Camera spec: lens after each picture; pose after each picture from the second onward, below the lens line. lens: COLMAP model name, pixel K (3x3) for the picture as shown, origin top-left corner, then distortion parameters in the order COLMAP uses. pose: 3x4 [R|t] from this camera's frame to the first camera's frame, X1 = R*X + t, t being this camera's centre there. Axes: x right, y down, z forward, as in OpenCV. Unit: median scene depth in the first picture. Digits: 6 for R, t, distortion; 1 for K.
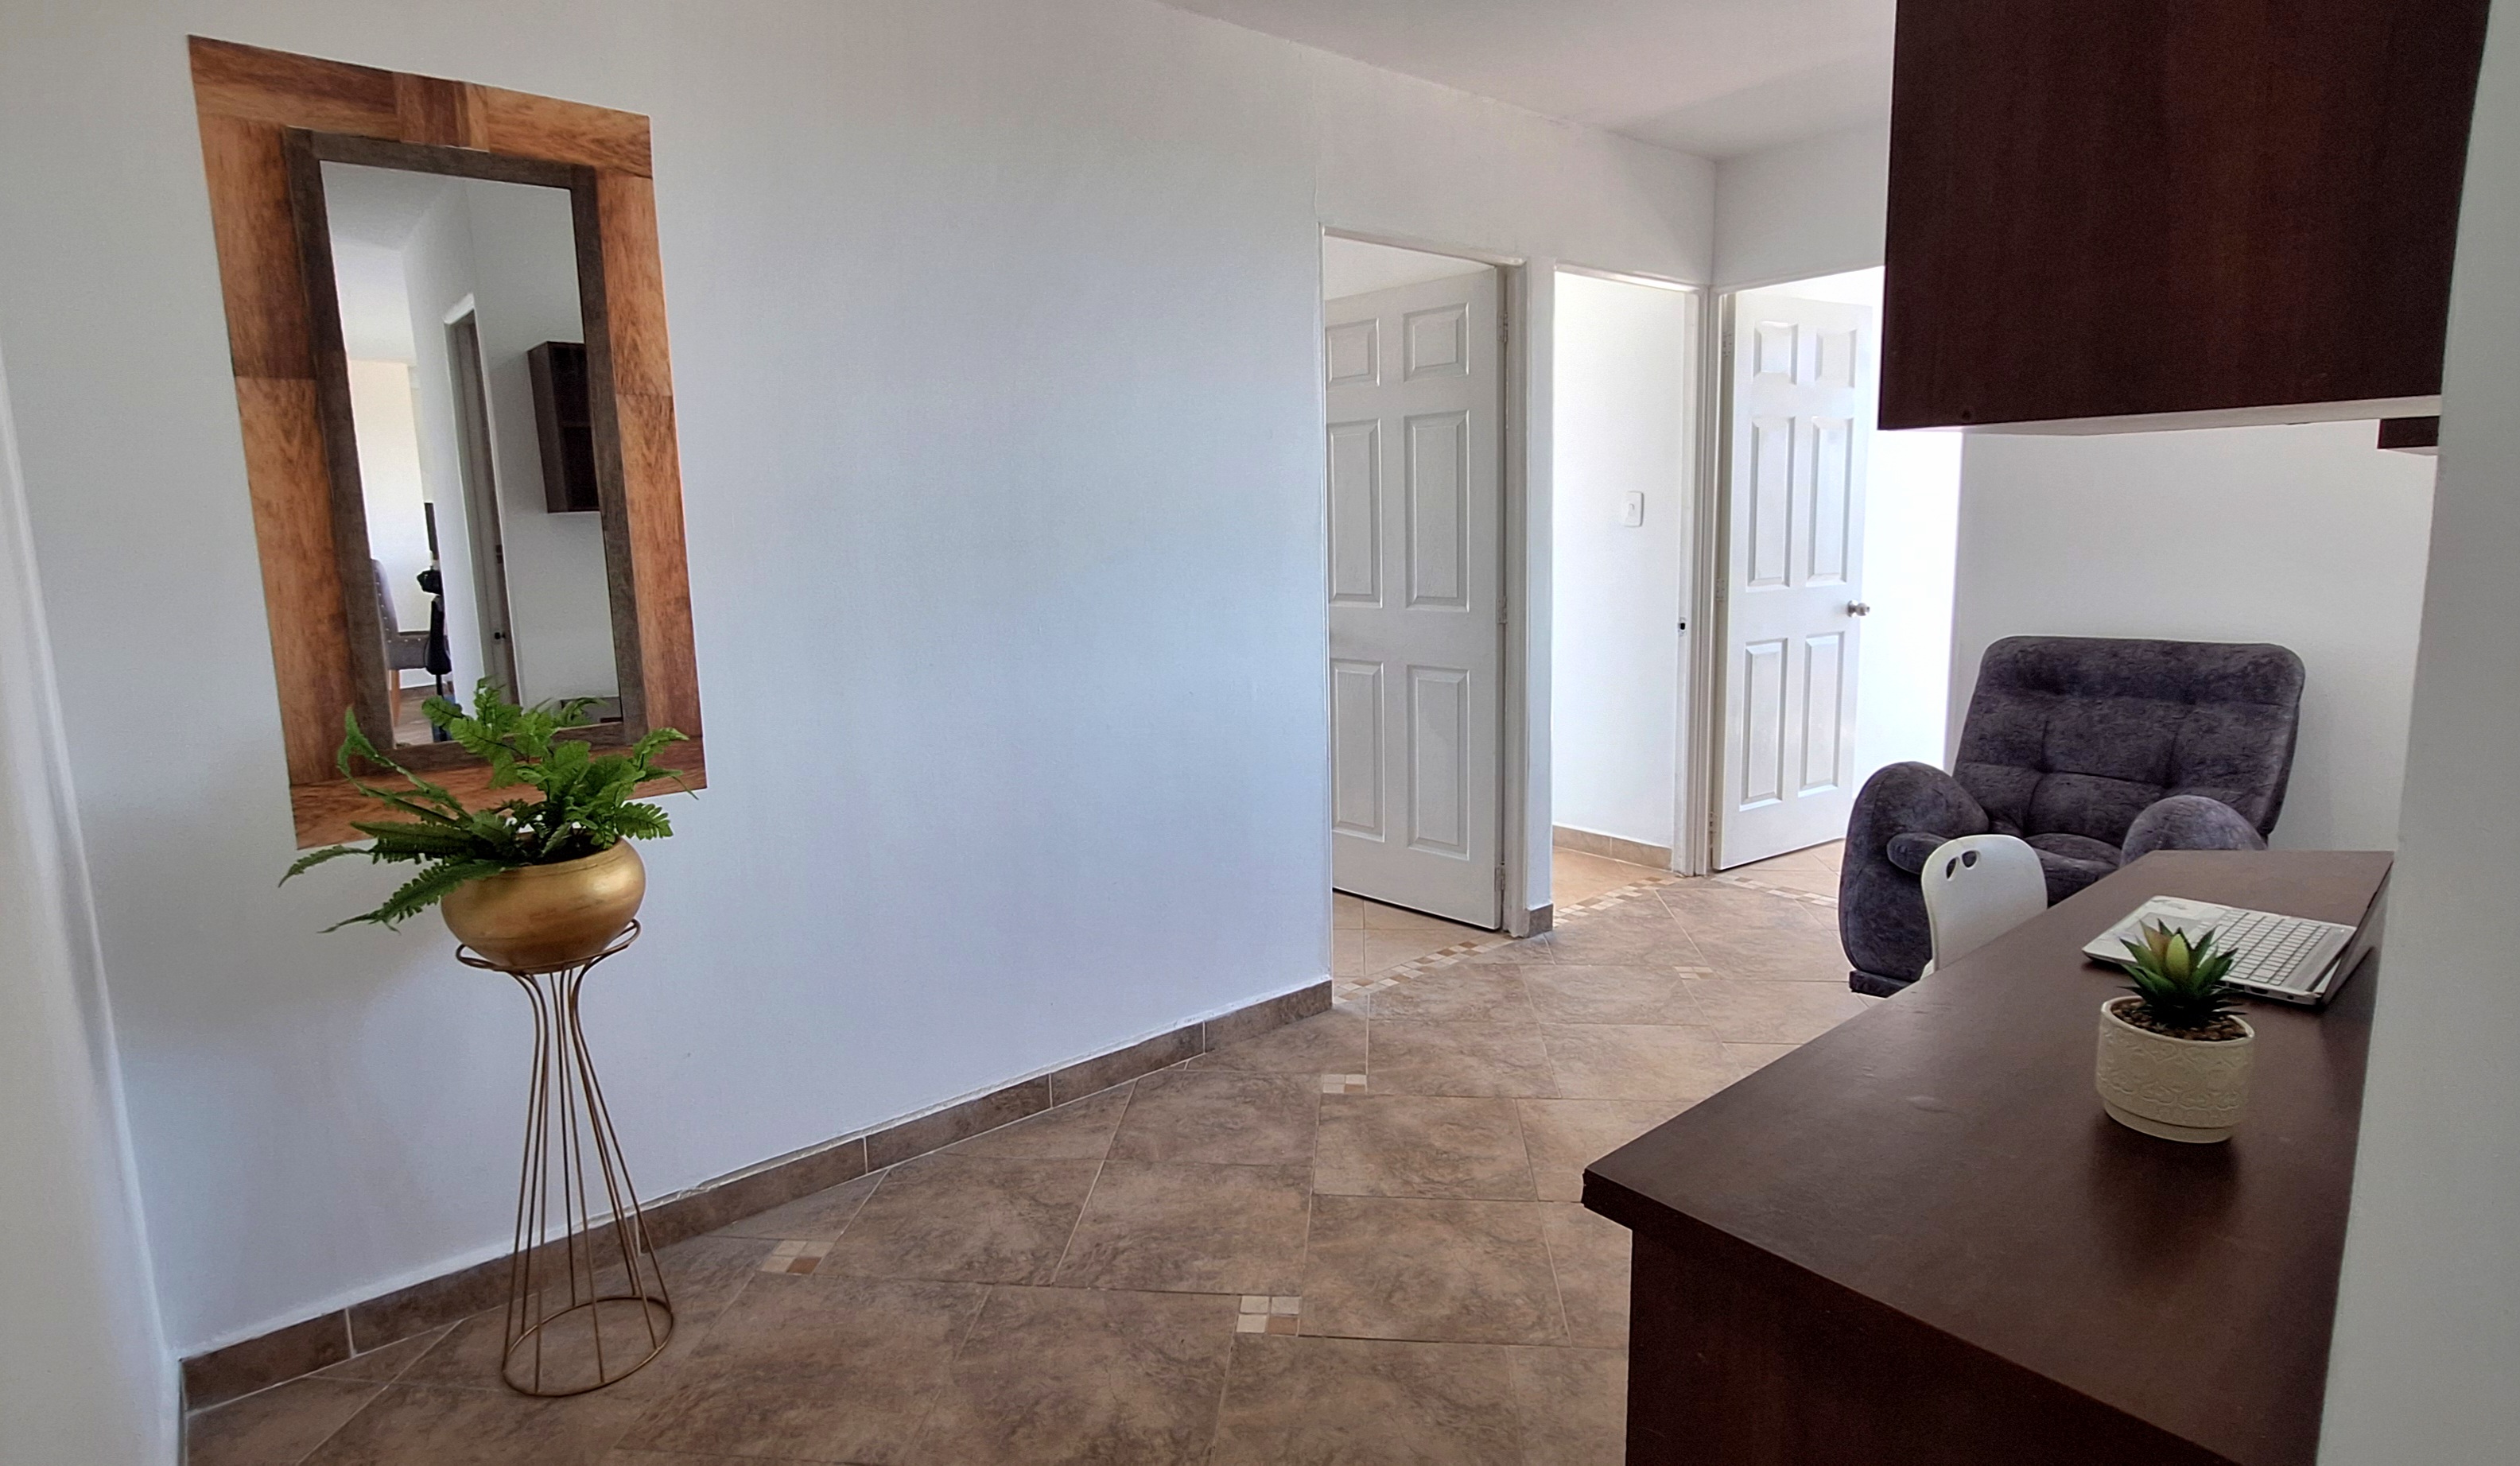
lens RADIAL K [[1273.5, 0, 1251.6], [0, 1273.5, 724.5], [0, 0, 1]] dist [-0.000893, -0.000123]
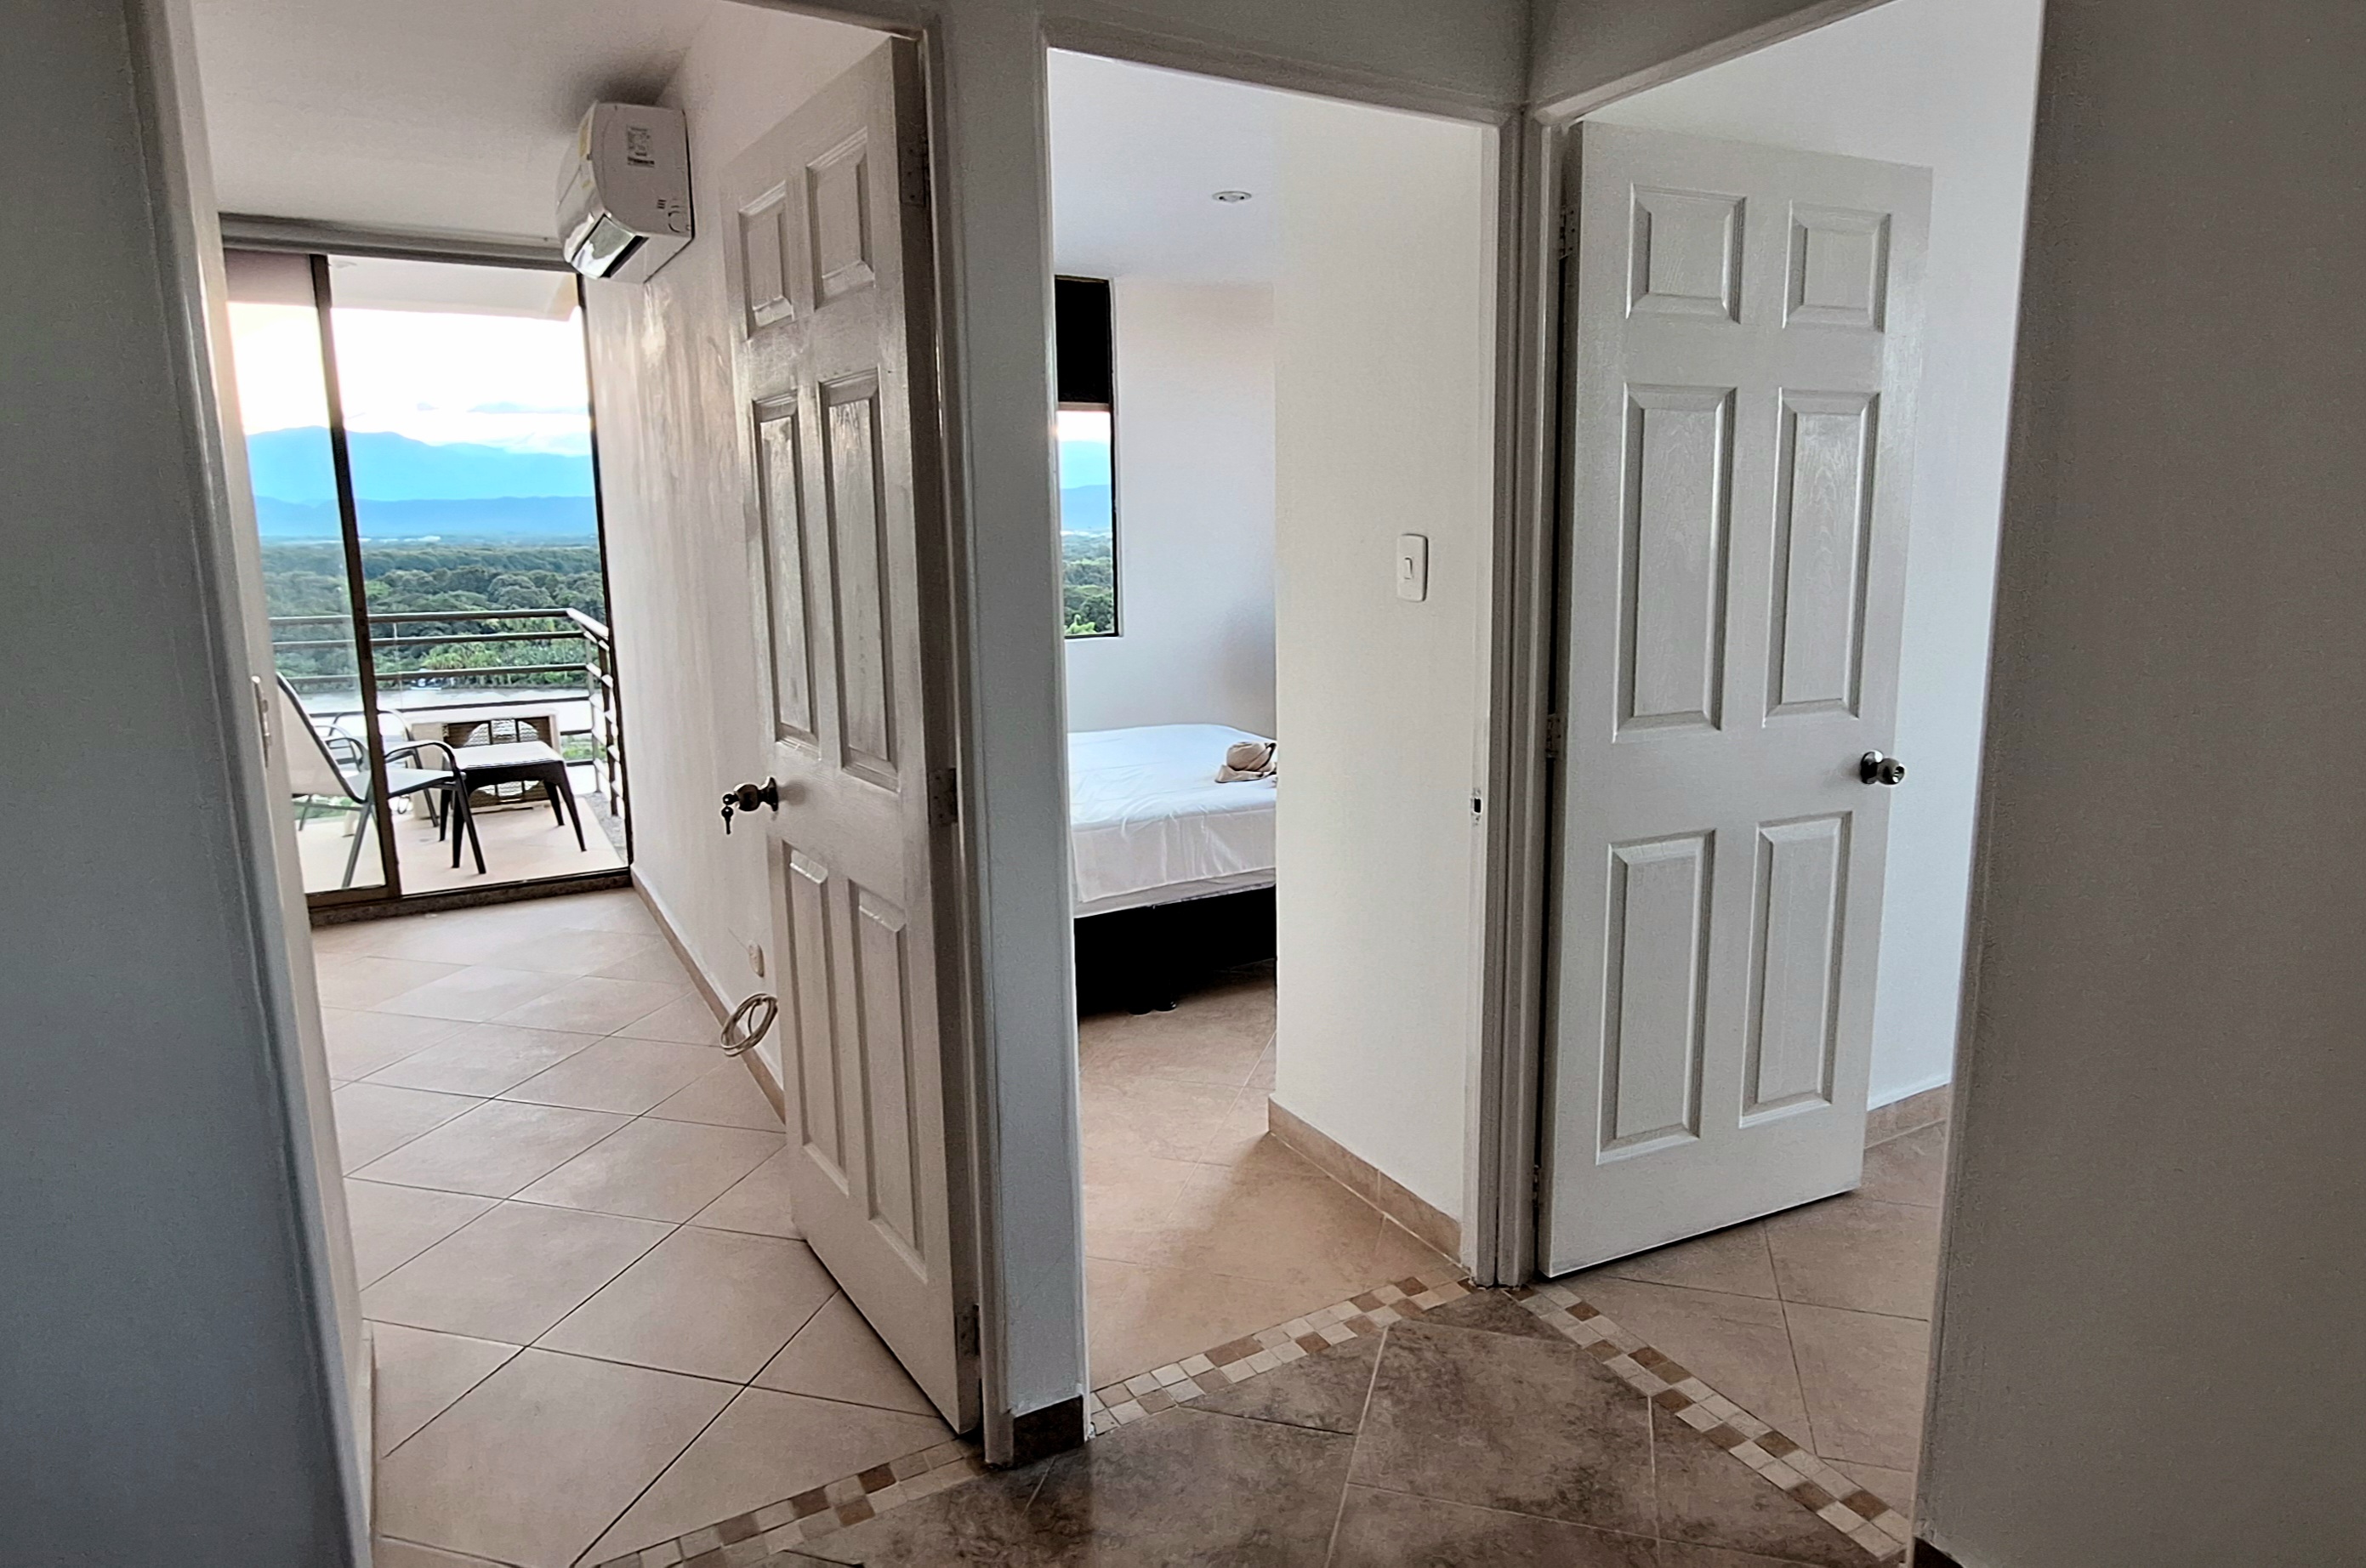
lens RADIAL K [[1328.9, 0, 1193.3], [0, 1328.9, 783.1], [0, 0, 1]] dist [-0.004379, -0.000244]
pose [[0.986979, 0.045914, -0.154157, 0.422761], [-0.044712, 0.998936, 0.011258, -0.117891], [0.154510, -0.004219, 0.987982, 0.634789]]
